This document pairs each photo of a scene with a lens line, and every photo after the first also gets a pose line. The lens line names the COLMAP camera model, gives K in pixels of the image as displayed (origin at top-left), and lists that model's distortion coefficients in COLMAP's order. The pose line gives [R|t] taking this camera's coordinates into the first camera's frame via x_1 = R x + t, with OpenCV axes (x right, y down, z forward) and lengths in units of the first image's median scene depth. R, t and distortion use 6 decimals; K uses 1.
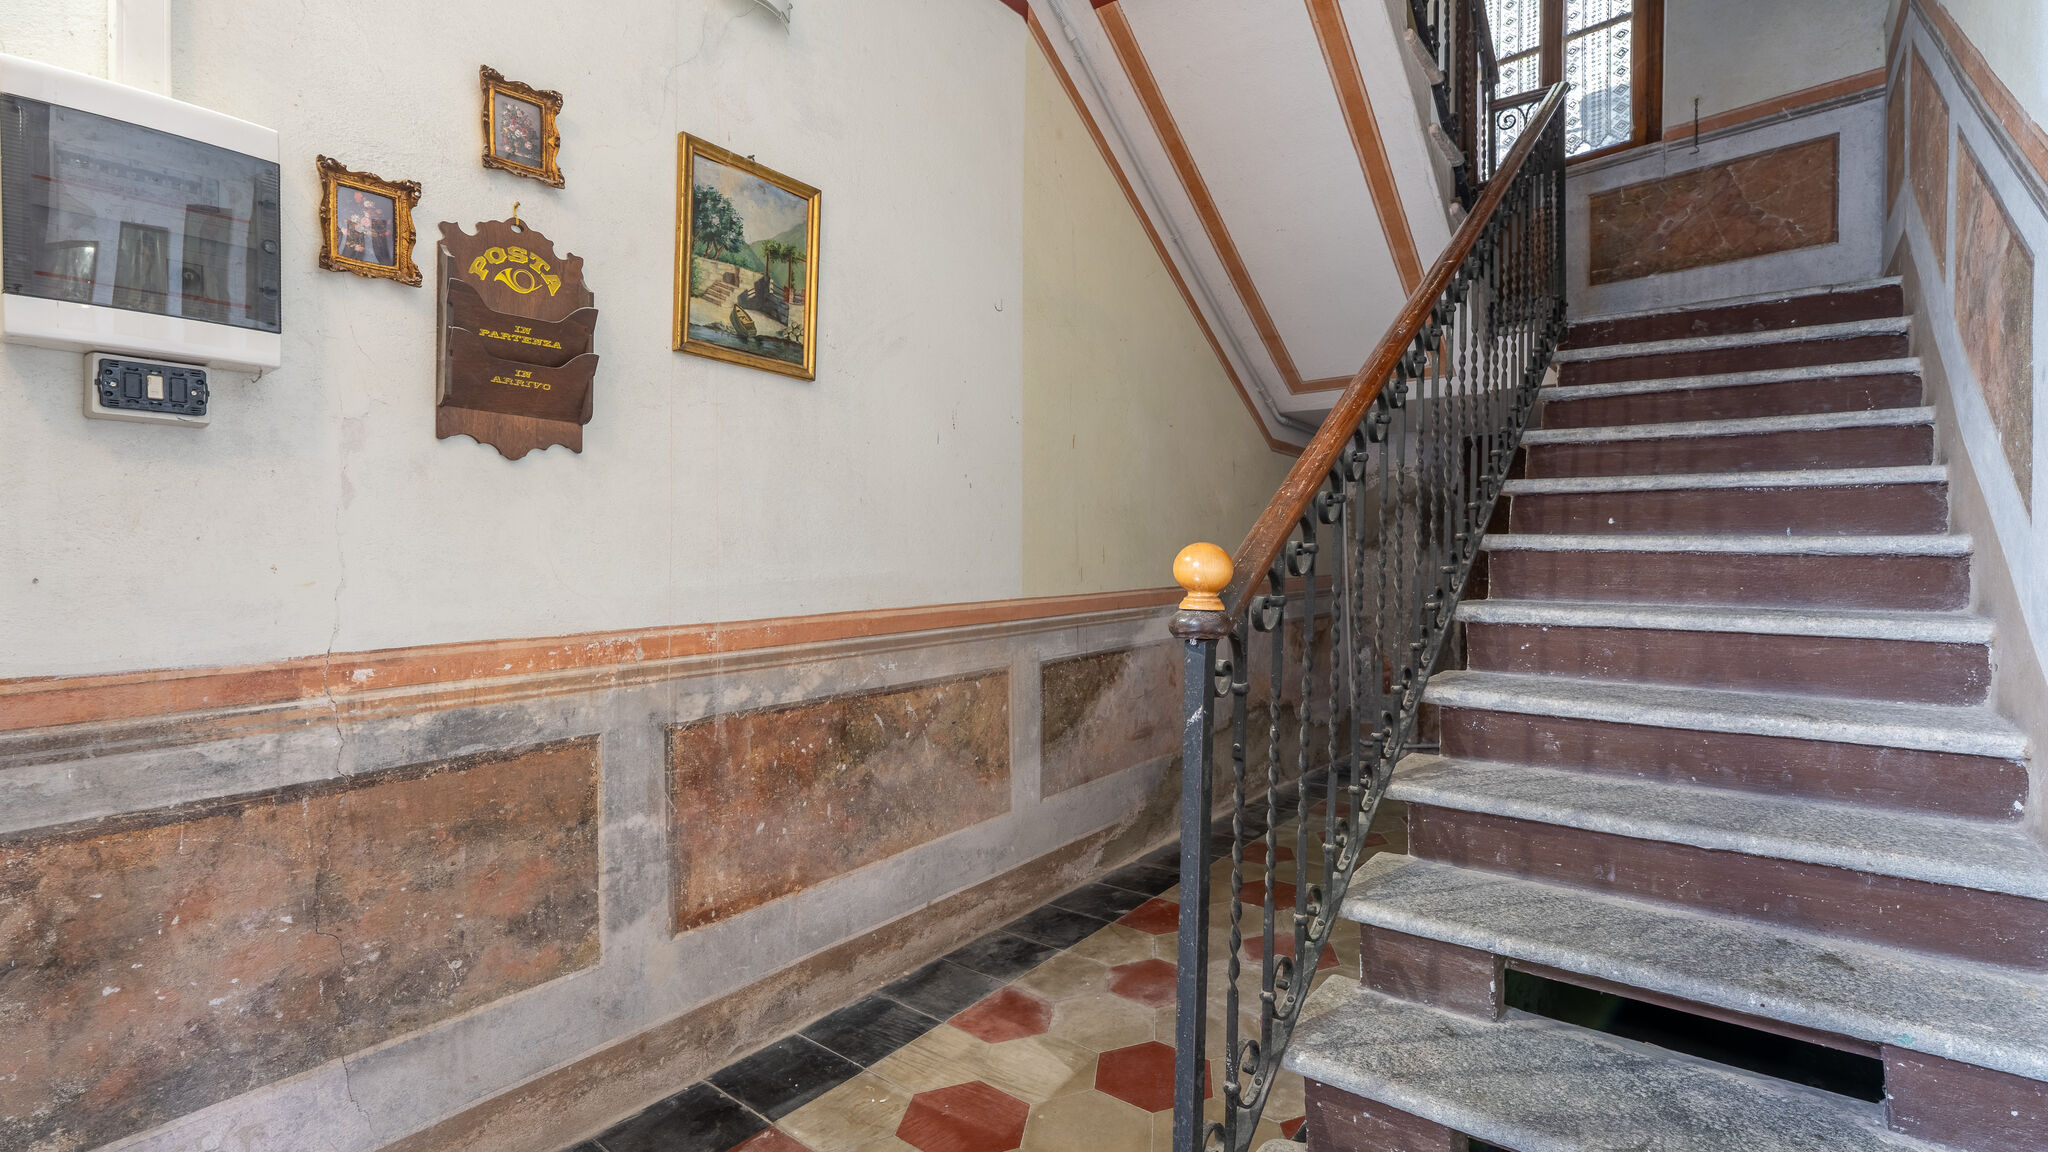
lens RADIAL K [[930.7, 0, 1020.3], [0, 930.7, 569.4], [0, 0, 1]] dist [-0.002560, 0.001580]
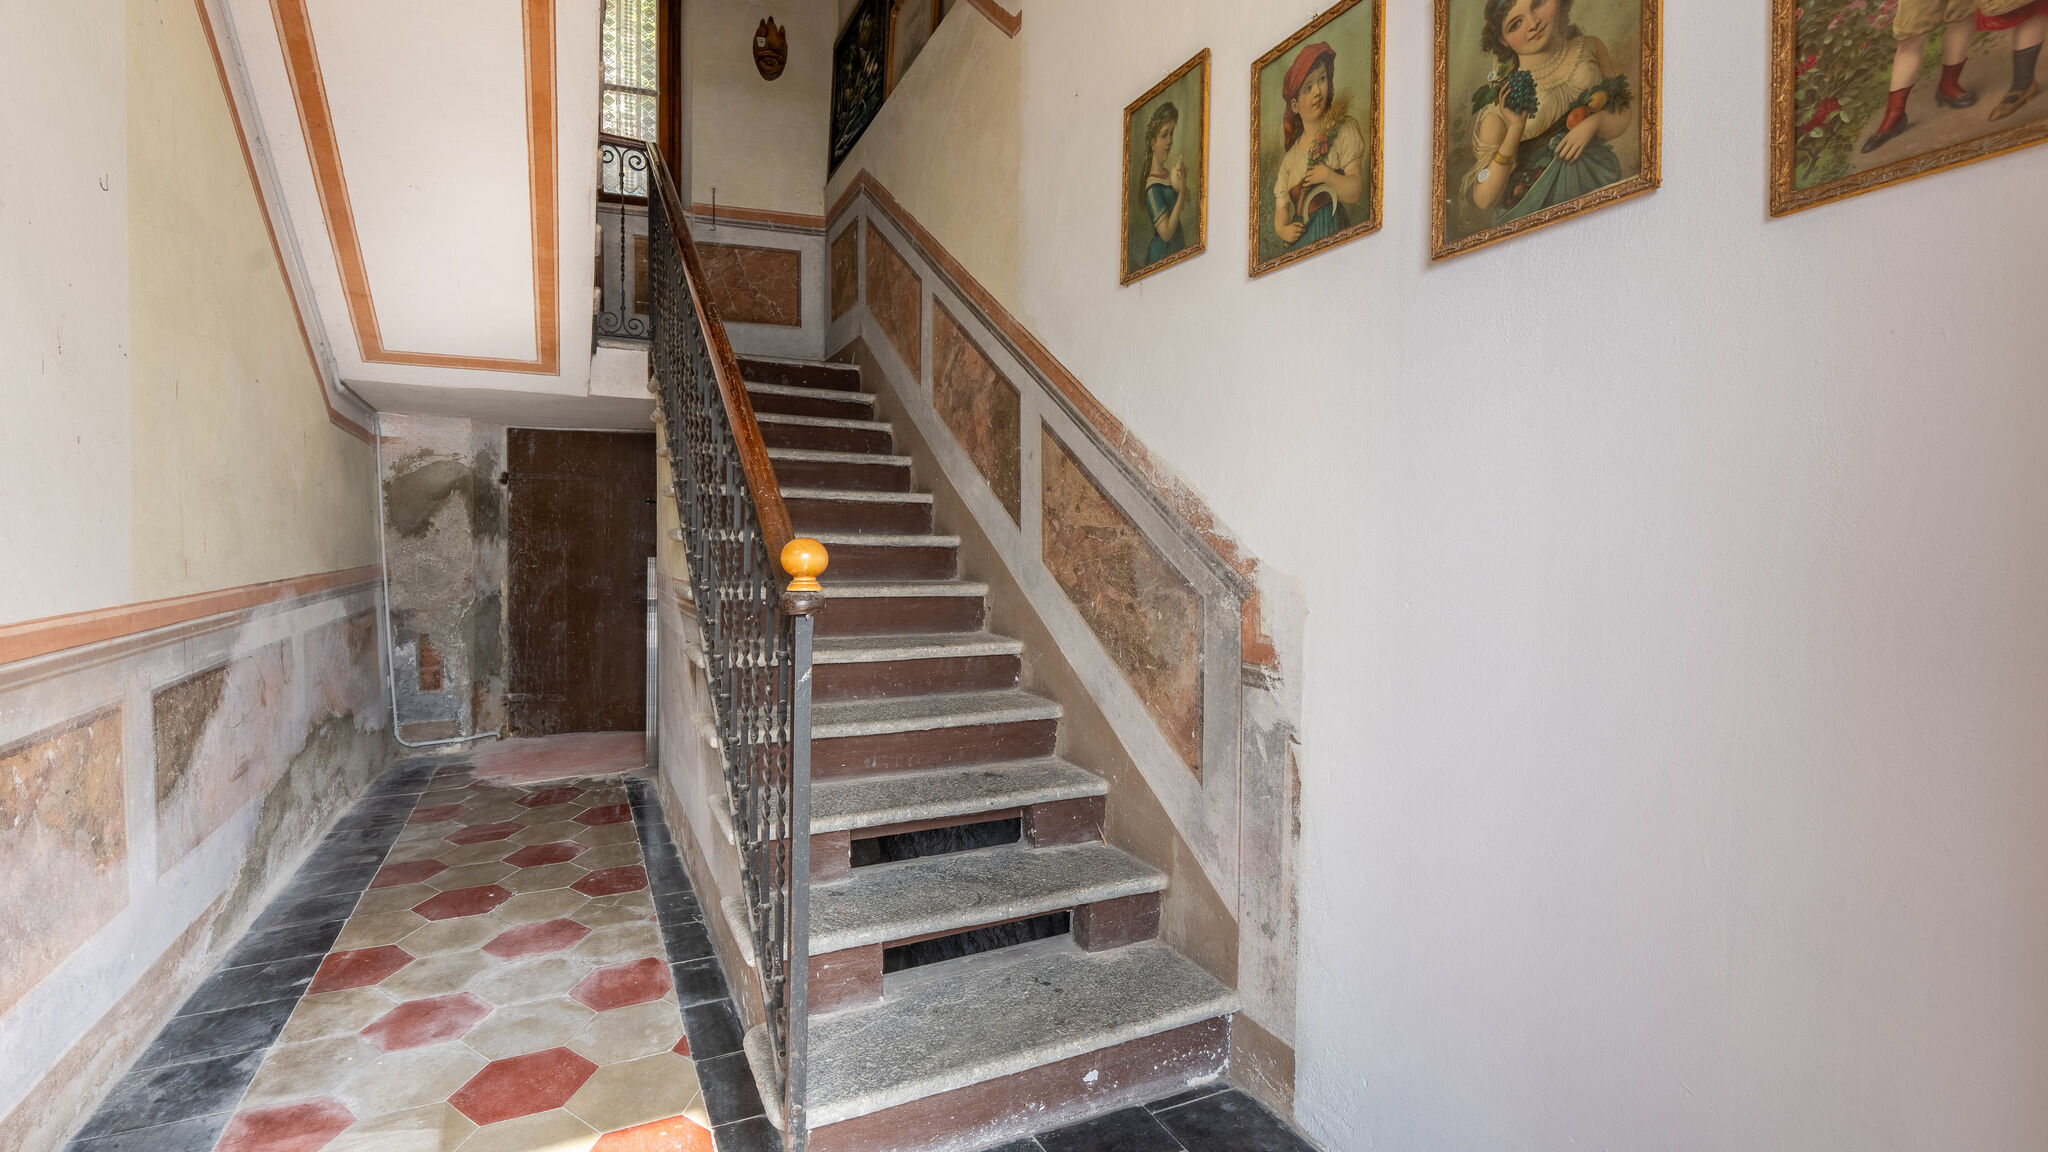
lens RADIAL K [[930.7, 0, 1019.0], [0, 930.7, 568.4], [0, 0, 1]] dist [-0.002560, 0.001580]
pose [[0.441418, -0.018581, 0.897109, -0.381981], [0.007168, 0.999827, 0.017182, -0.003567], [-0.897273, -0.001154, 0.441475, 0.089398]]
